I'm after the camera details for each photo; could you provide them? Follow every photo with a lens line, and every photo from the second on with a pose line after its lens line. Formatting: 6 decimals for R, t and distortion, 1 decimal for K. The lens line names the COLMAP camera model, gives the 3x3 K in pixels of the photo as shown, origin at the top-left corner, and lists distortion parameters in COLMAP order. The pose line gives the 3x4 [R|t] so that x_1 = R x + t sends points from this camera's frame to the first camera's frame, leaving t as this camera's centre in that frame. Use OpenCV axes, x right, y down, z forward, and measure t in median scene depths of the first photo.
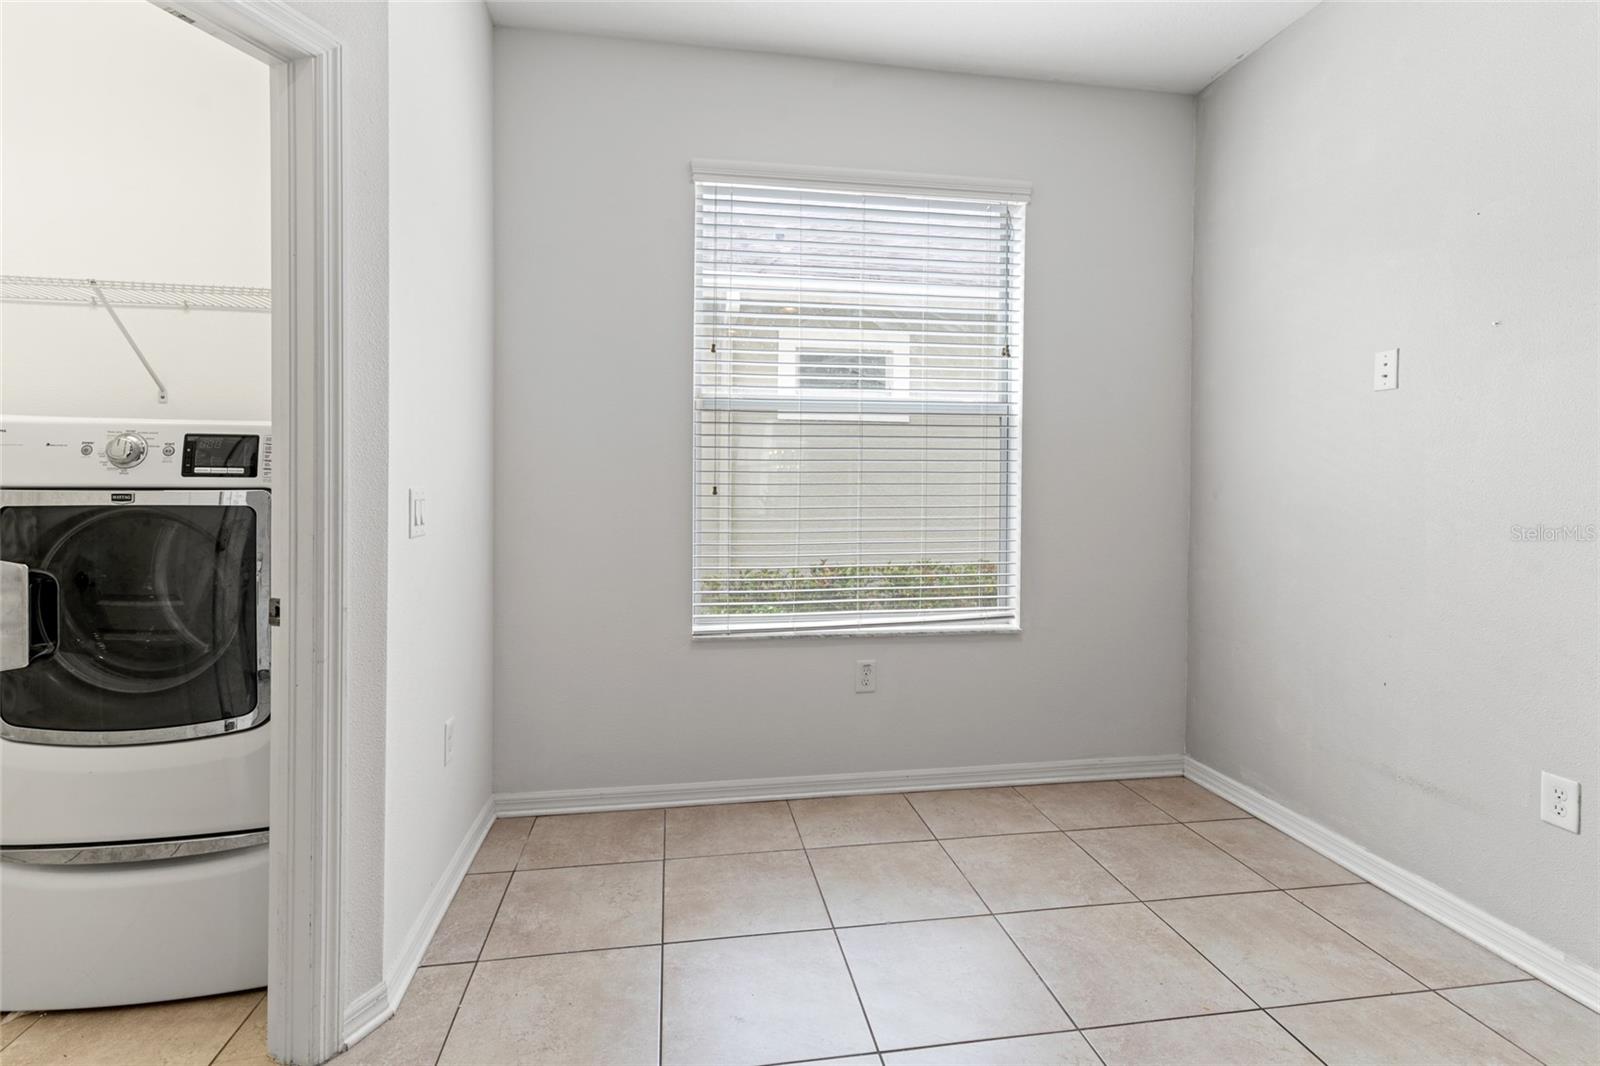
lens RADIAL K [[776.0, 0, 800.7], [0, 776.0, 484.7], [0, 0, 1]] dist [0.009619, -0.000139]
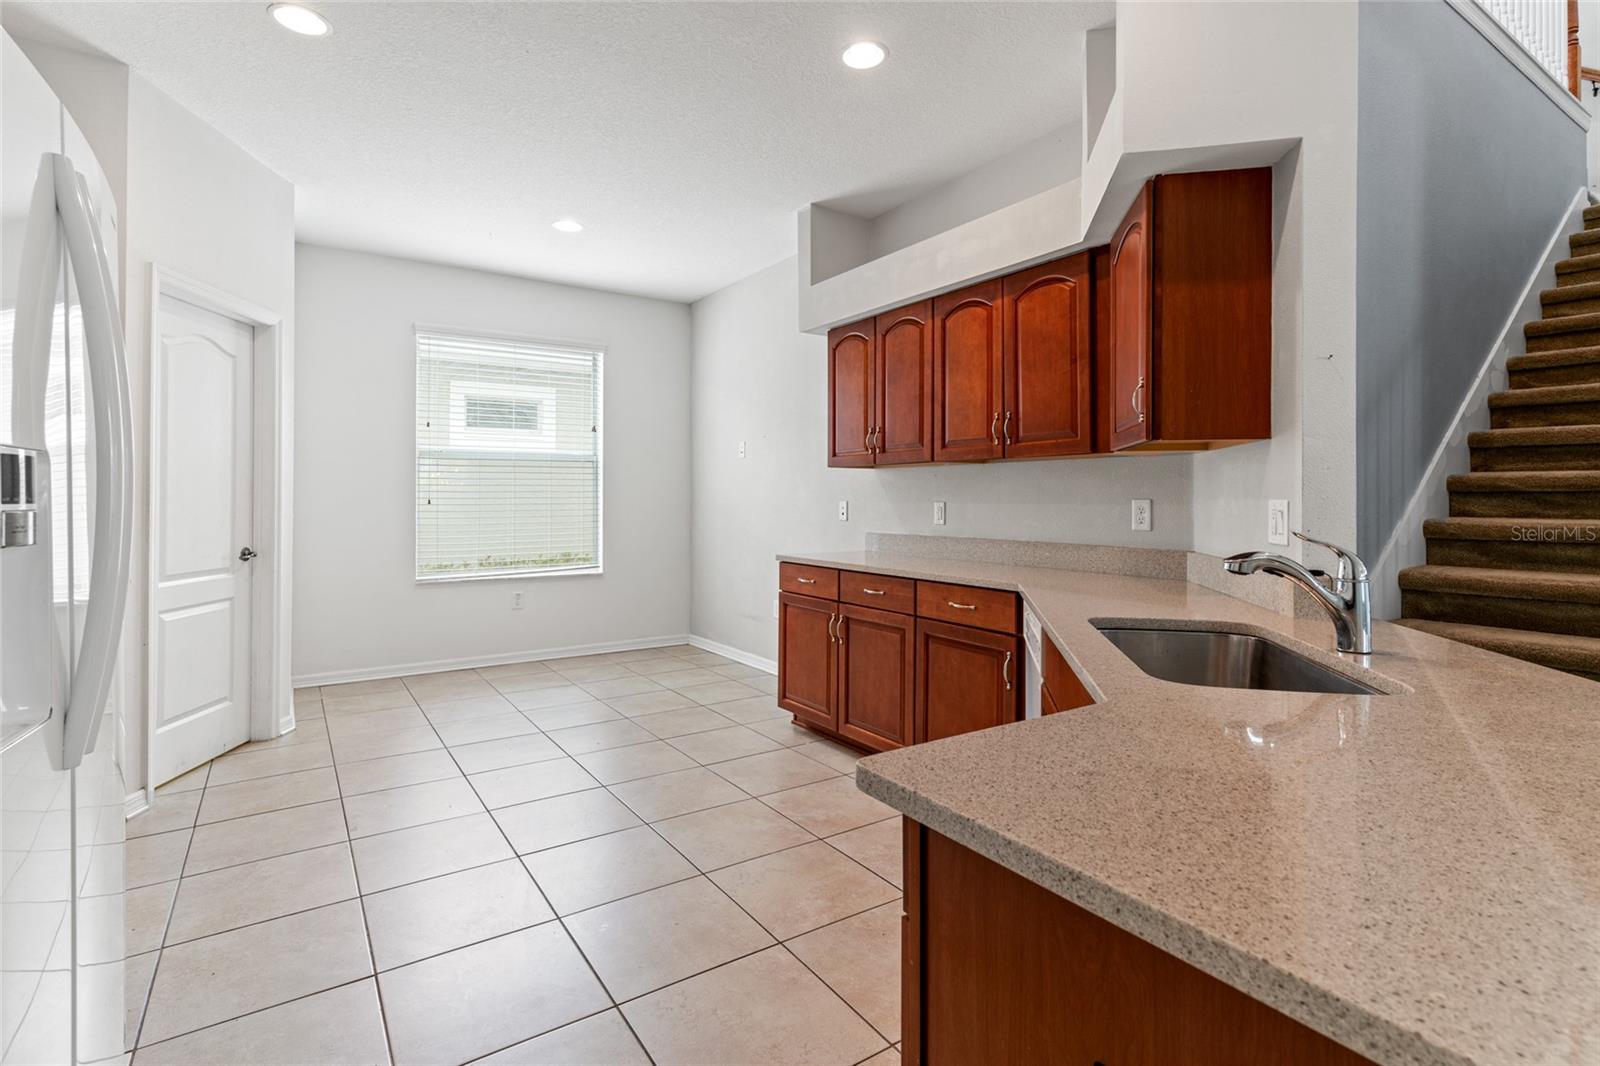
lens RADIAL K [[768.7, 0, 799.9], [0, 768.7, 494.3], [0, 0, 1]] dist [0.016643, 0.000023]
pose [[0.912037, -0.003493, 0.410093, -0.056440], [0.005486, 0.999978, -0.003684, 0.000429], [-0.410071, 0.005610, 0.912036, -0.956876]]
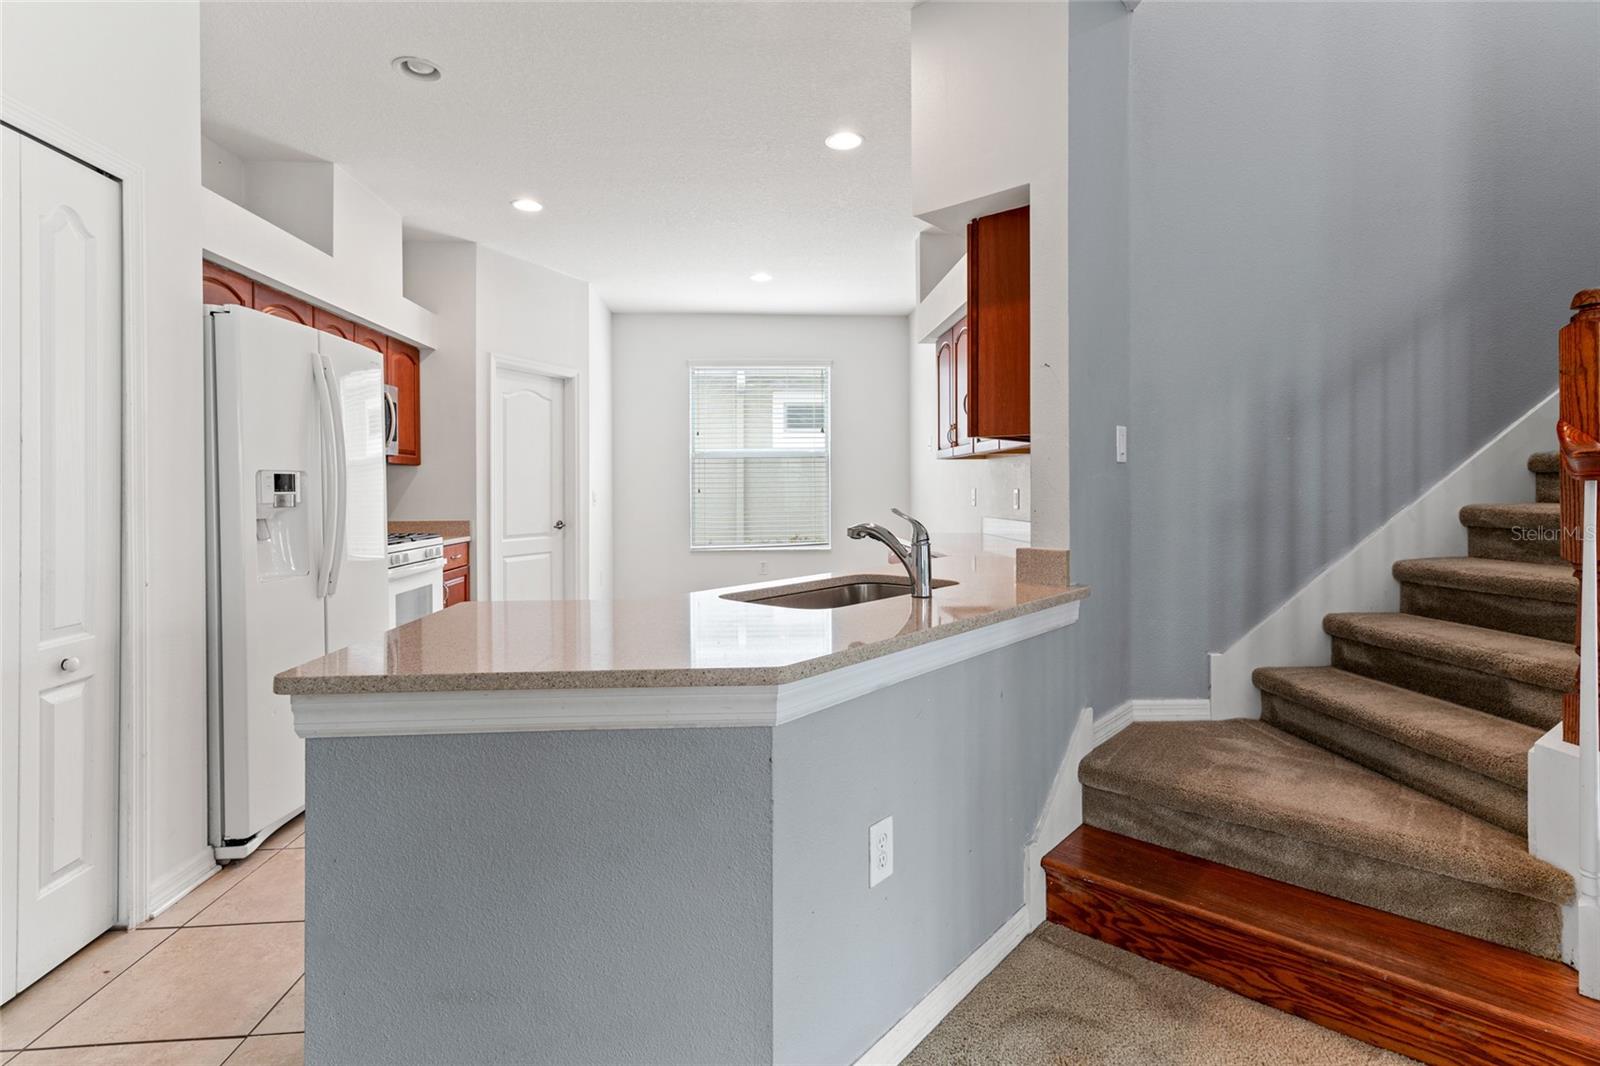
lens RADIAL K [[781.7, 0, 810.8], [0, 781.7, 490.5], [0, 0, 1]] dist [0.014412, 0.000265]
pose [[0.995063, -0.012589, -0.098445, 0.457739], [0.012692, 0.999919, 0.000420, 0.007444], [0.098431, -0.001668, 0.995142, -1.351927]]
